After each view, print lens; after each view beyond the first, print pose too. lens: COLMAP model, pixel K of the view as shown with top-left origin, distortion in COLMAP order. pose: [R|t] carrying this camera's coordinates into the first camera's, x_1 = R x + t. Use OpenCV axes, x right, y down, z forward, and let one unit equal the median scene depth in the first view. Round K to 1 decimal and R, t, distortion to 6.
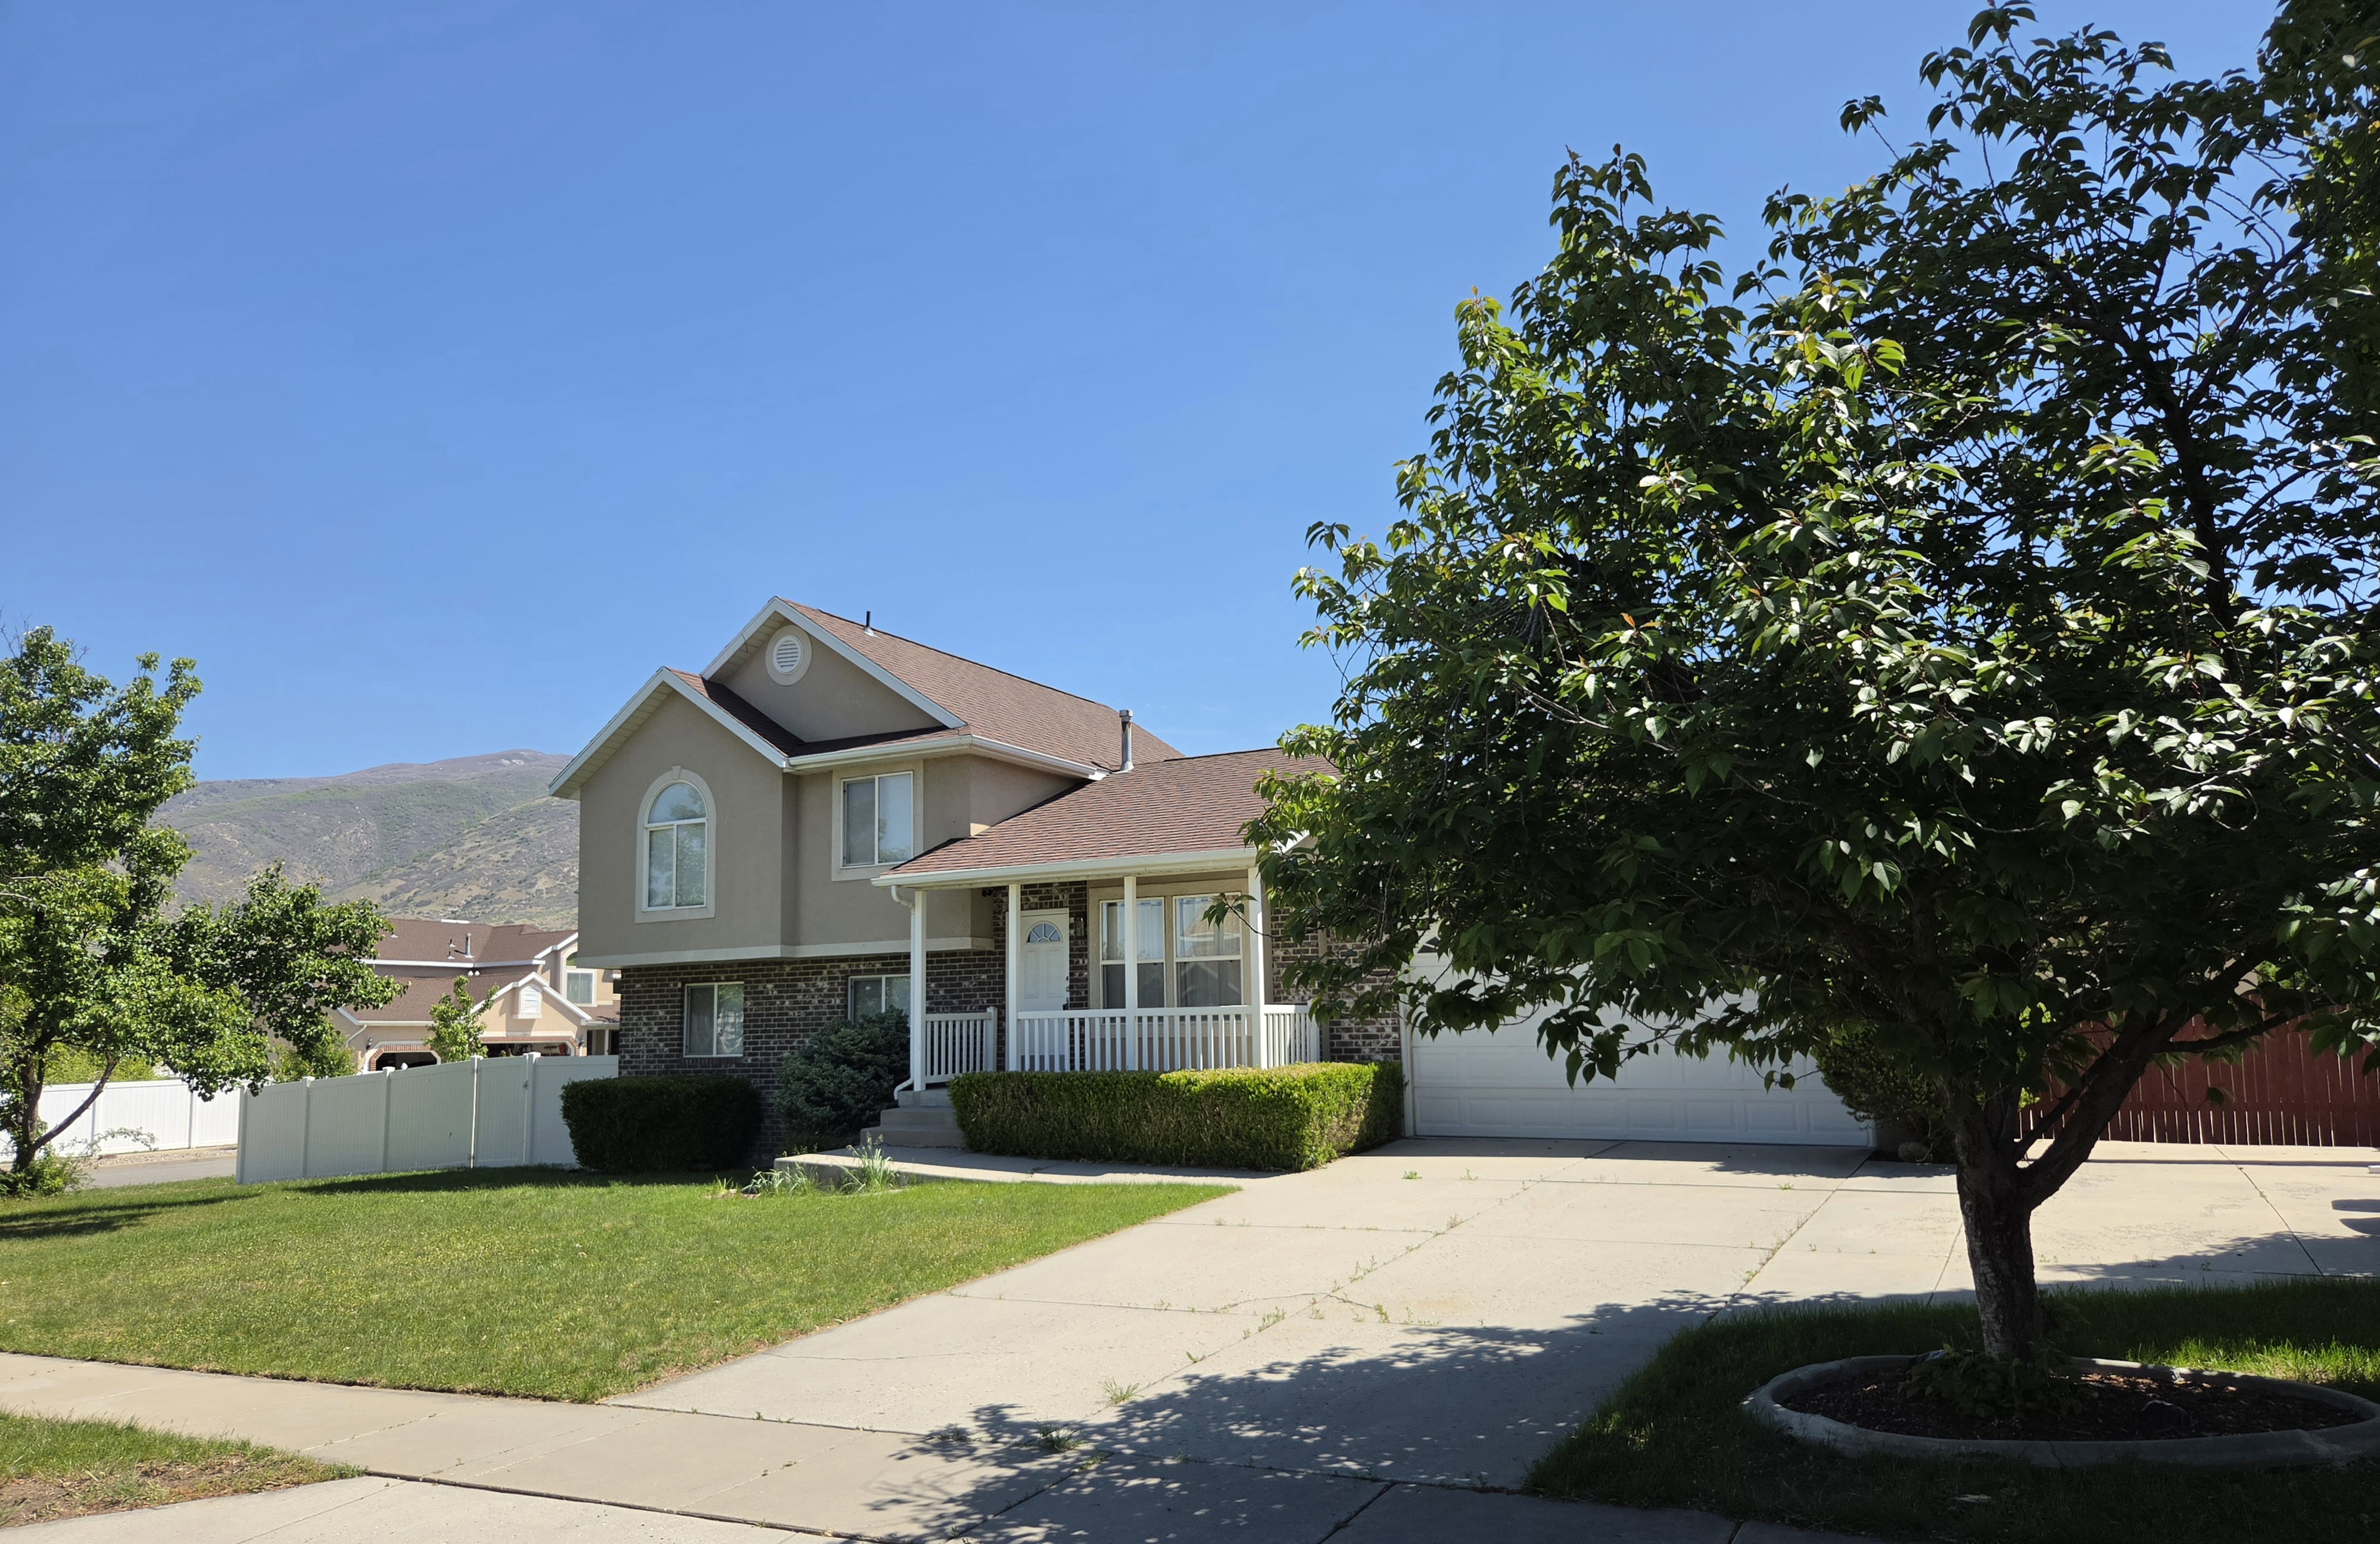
lens RADIAL K [[1578.0, 0, 1192.2], [0, 1578.0, 831.3], [0, 0, 1]] dist [0.025852, 0.000302]
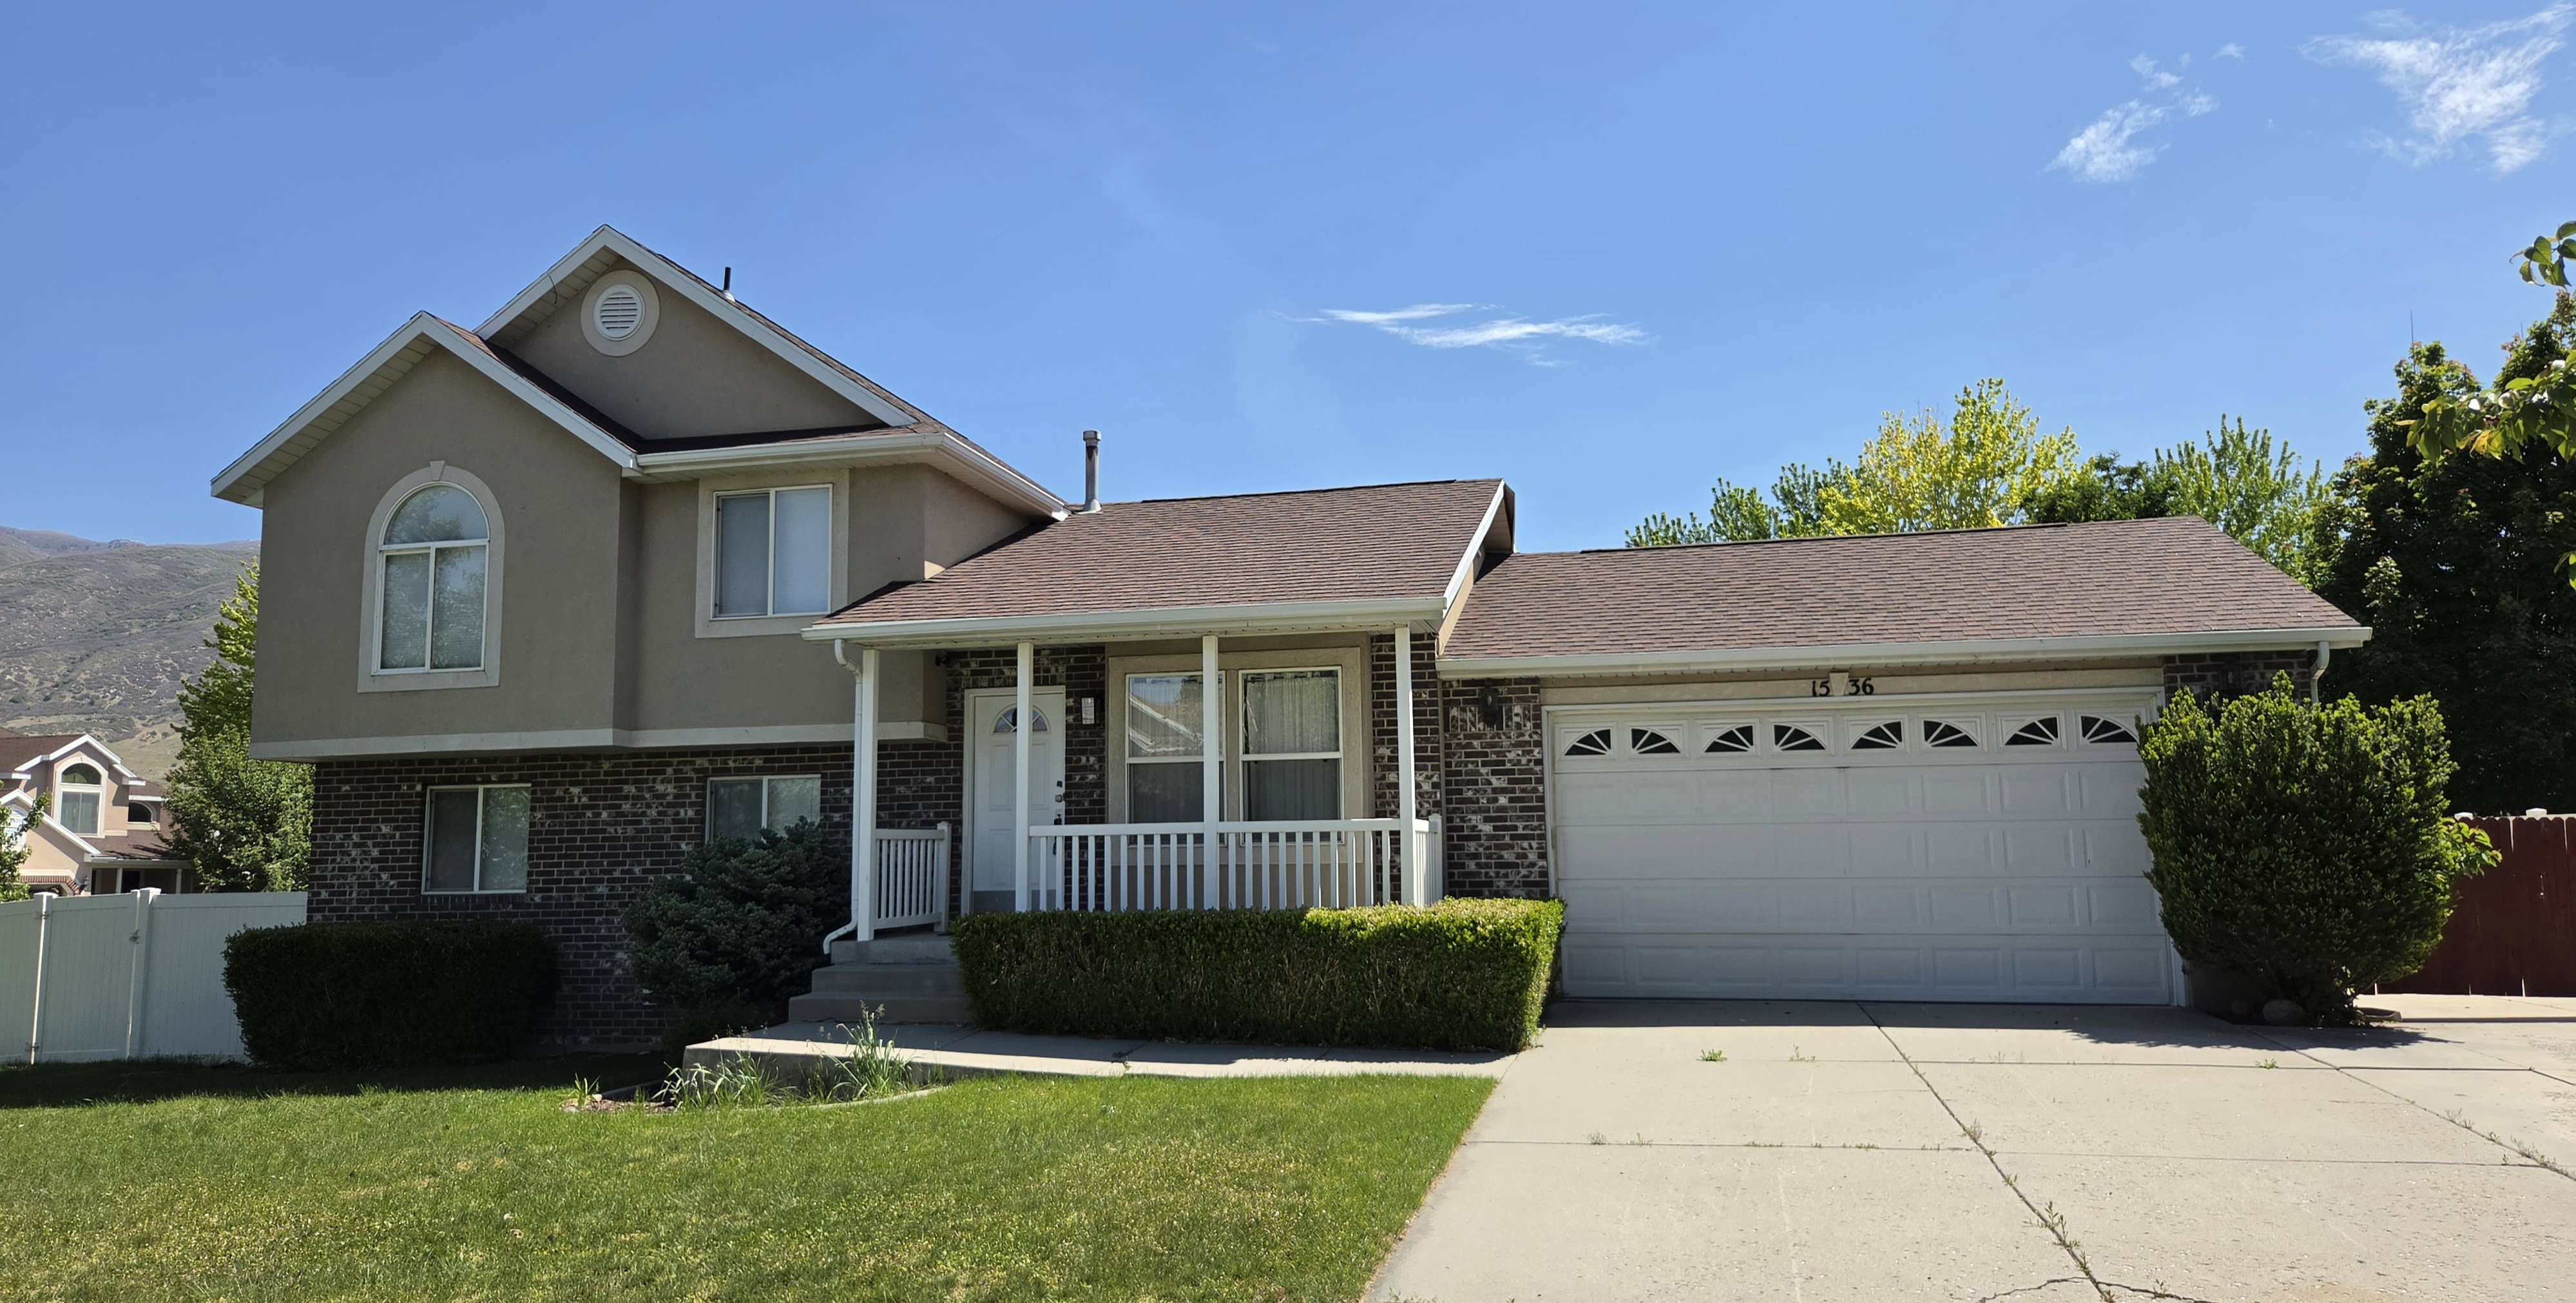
lens RADIAL K [[1708.4, 0, 1288.0], [0, 1708.4, 651.5], [0, 0, 1]] dist [0.046323, -0.037684]
pose [[0.965506, 0.039964, 0.257297, -0.178246], [-0.038306, 0.999200, -0.011455, 0.037749], [-0.257549, 0.001204, 0.966264, 0.217903]]
